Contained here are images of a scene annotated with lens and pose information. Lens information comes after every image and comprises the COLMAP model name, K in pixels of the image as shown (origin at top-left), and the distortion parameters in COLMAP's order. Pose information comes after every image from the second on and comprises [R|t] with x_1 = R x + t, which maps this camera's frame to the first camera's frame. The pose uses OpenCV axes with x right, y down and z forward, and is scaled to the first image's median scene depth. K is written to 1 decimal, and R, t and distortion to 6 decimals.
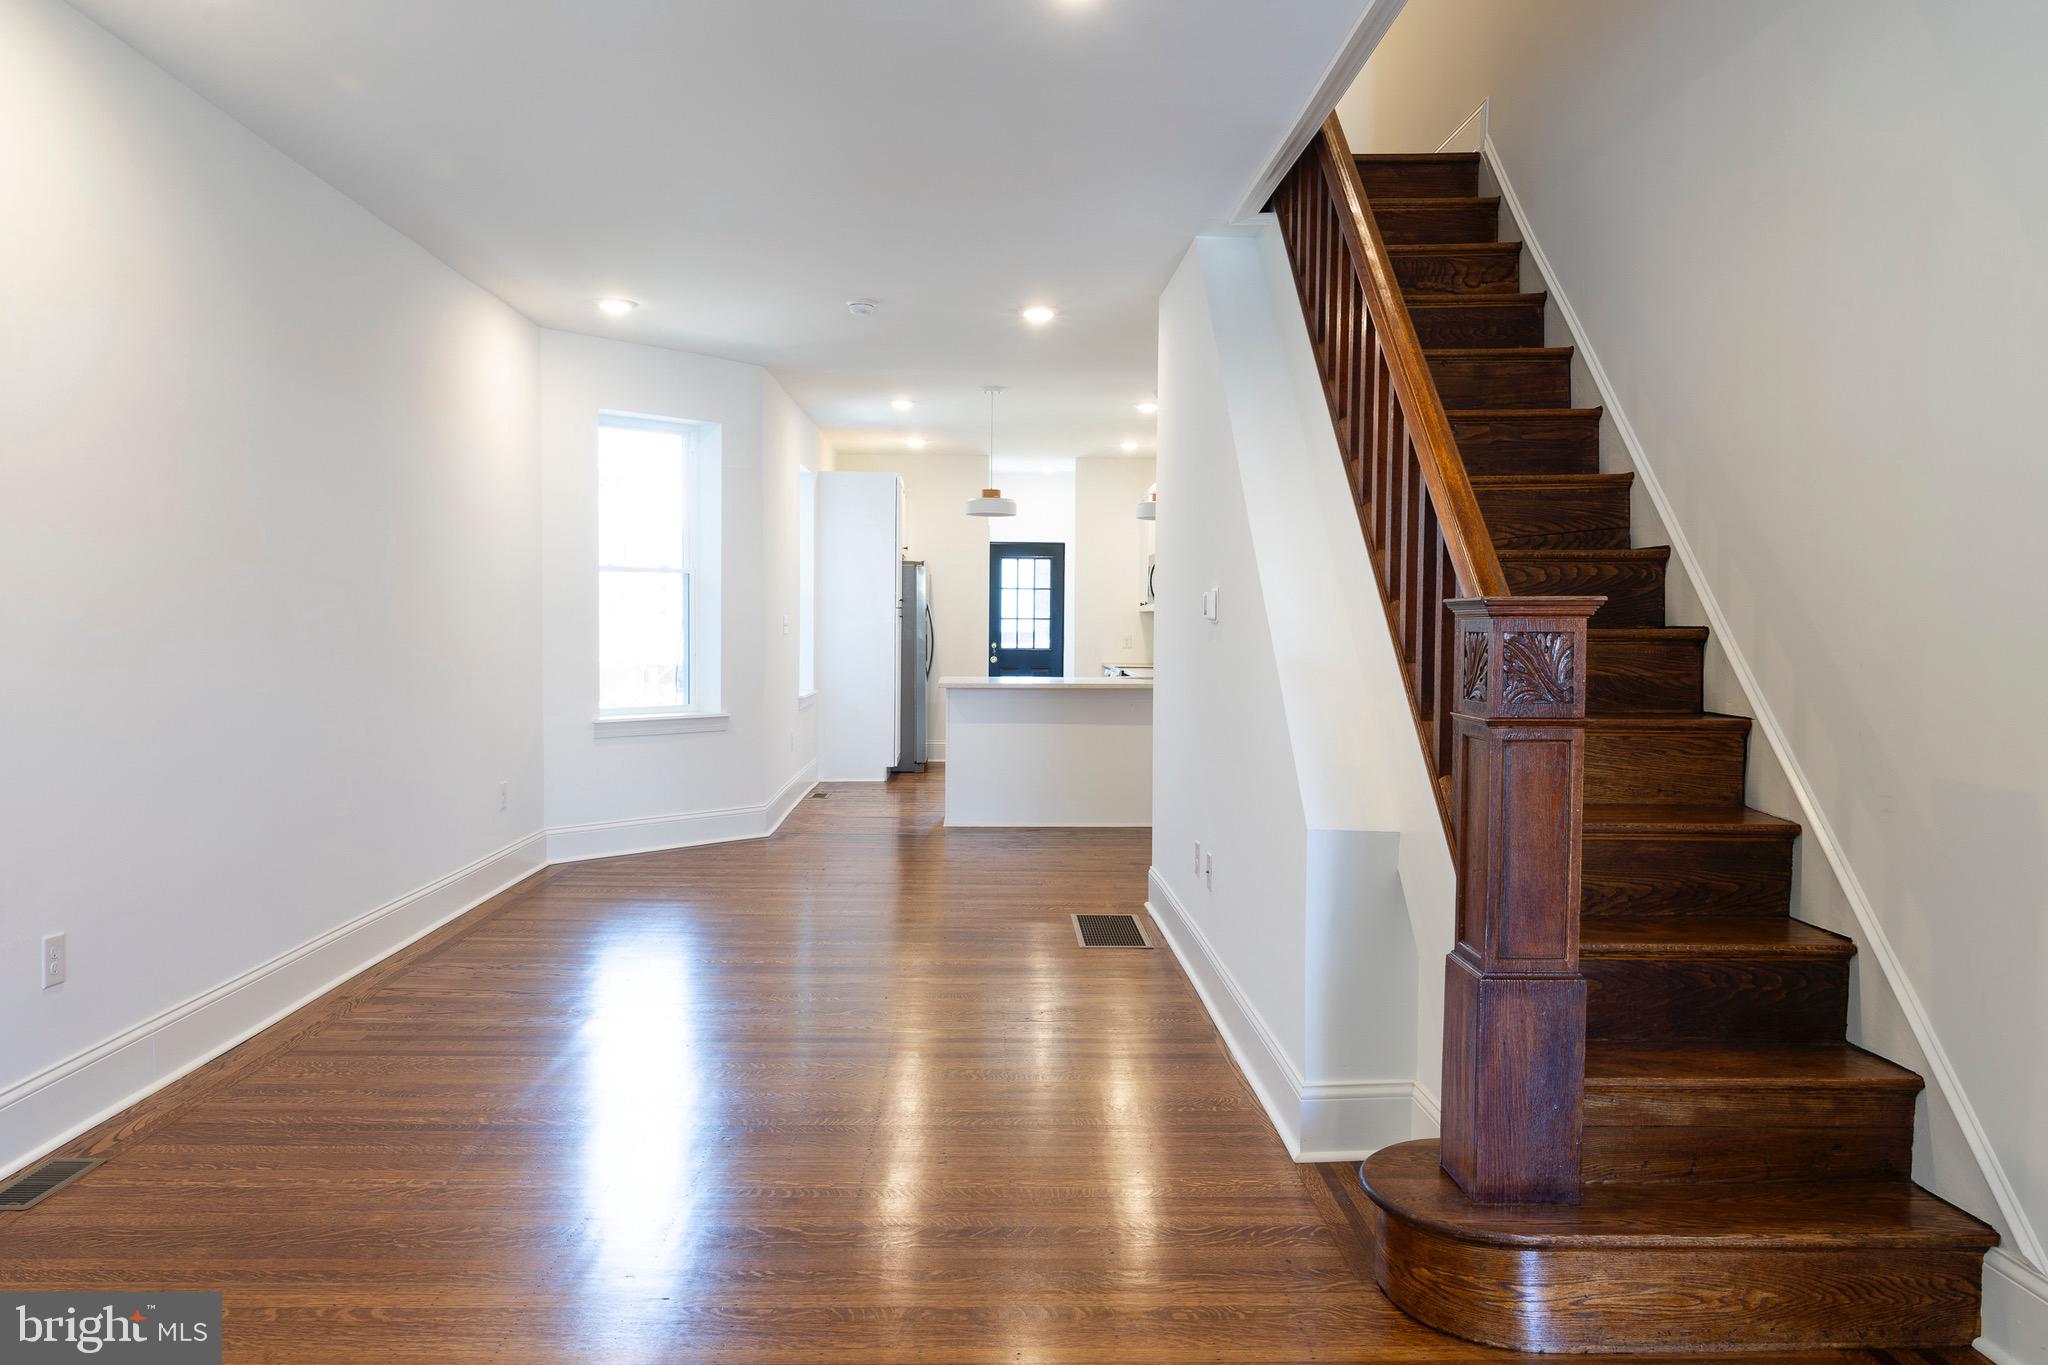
lens RADIAL K [[1380.0, 0, 1004.0], [0, 1380.0, 683.7], [0, 0, 1]] dist [0.006076, -0.005103]
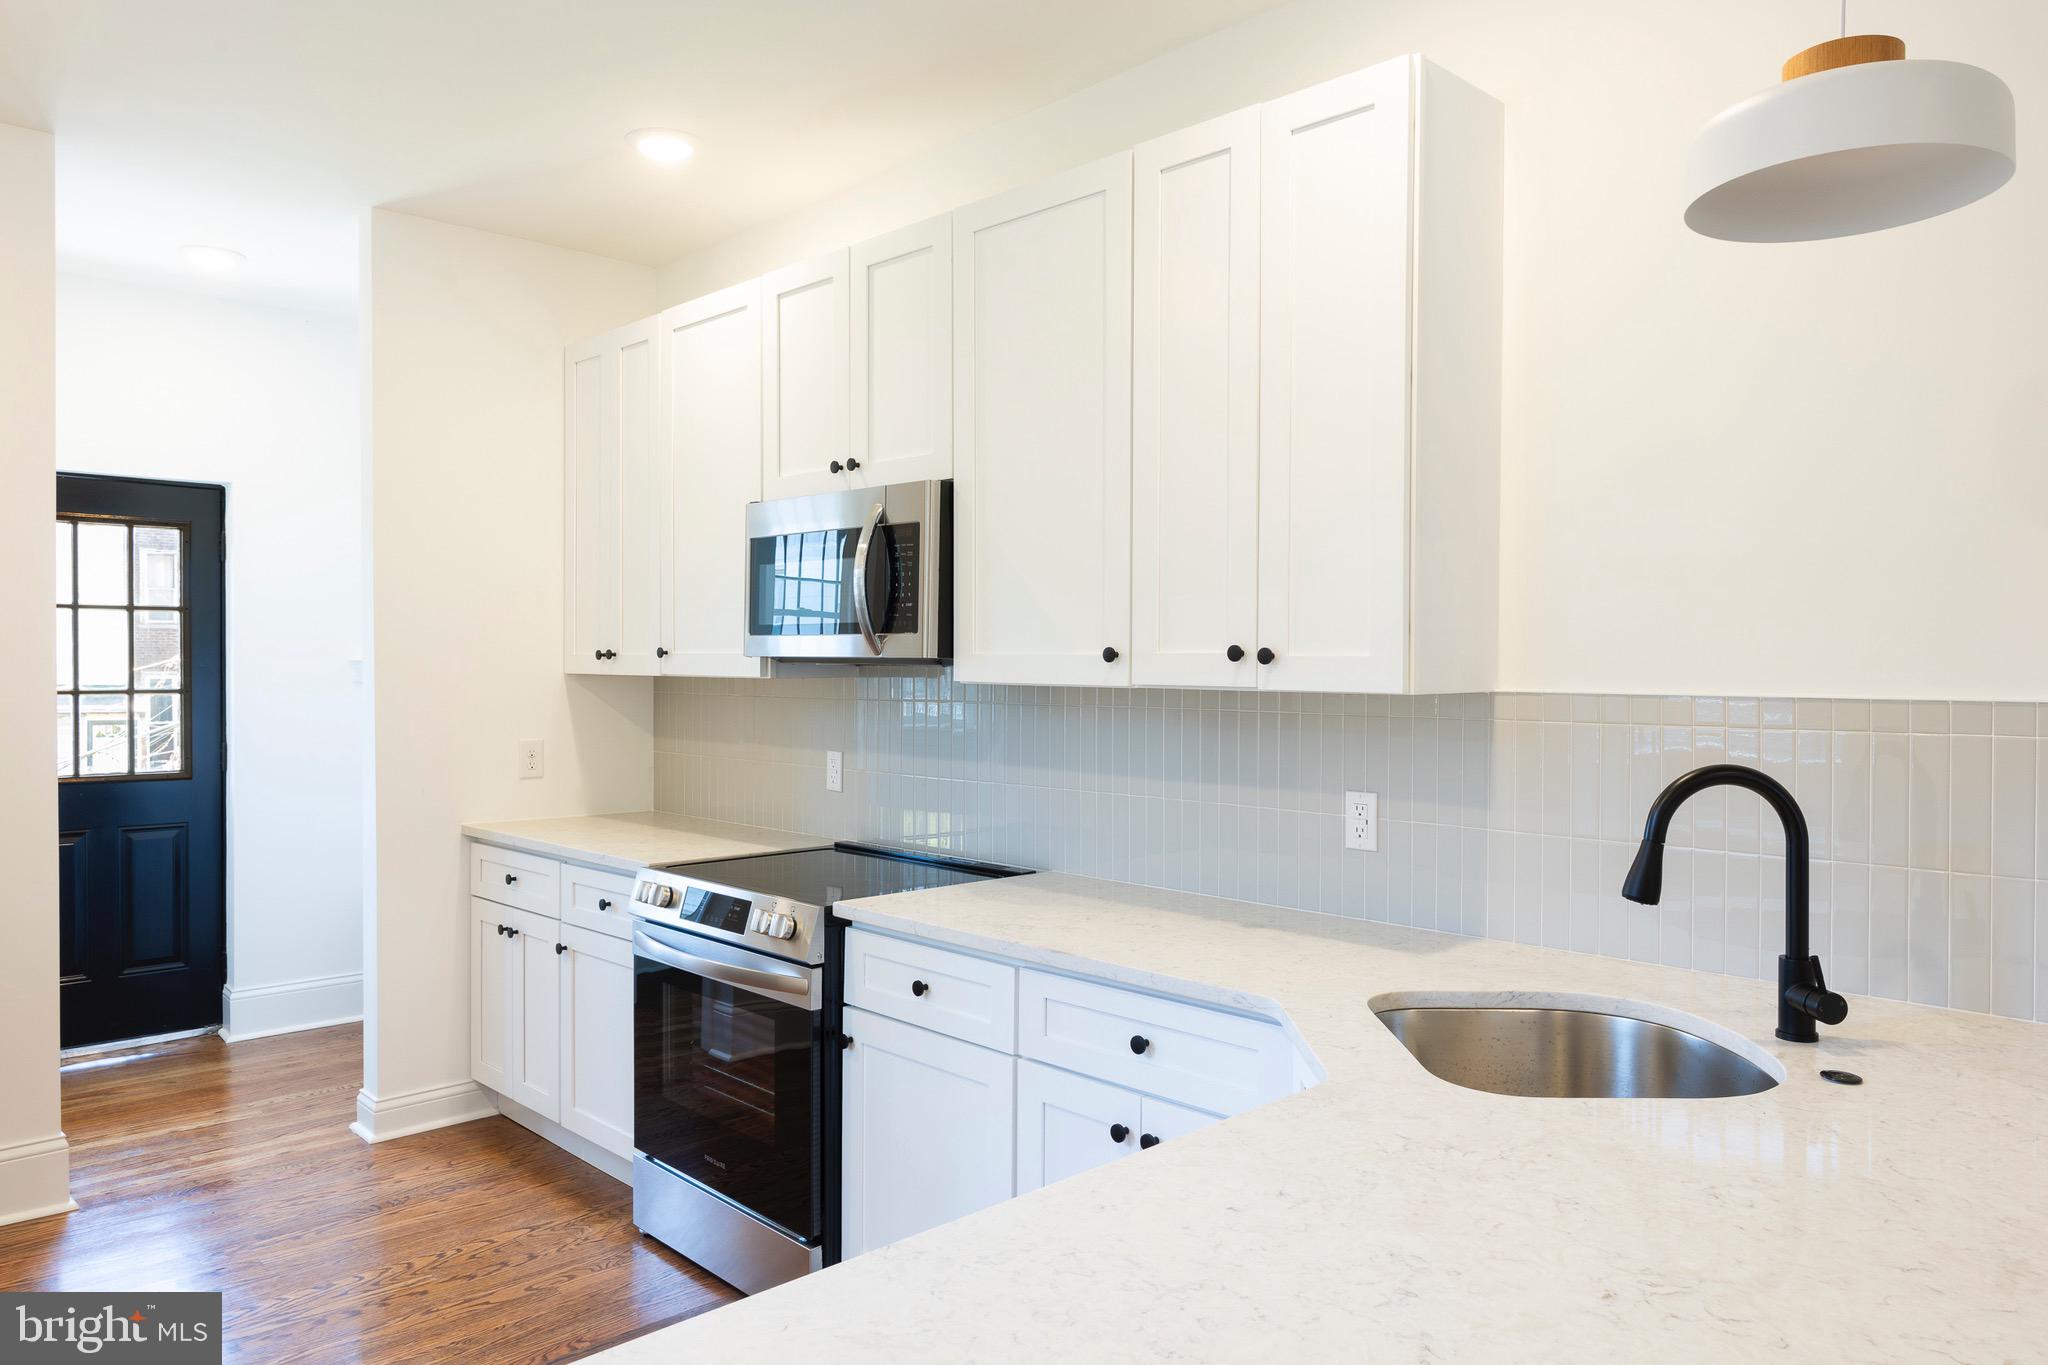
lens RADIAL K [[1380.0, 0, 1021.1], [0, 1380.0, 677.3], [0, 0, 1]] dist [0.006076, -0.005103]
pose [[0.734642, -0.013490, 0.678321, -0.101627], [0.035064, 0.999221, -0.018105, -0.070727], [-0.677548, 0.037085, 0.734543, 1.138467]]
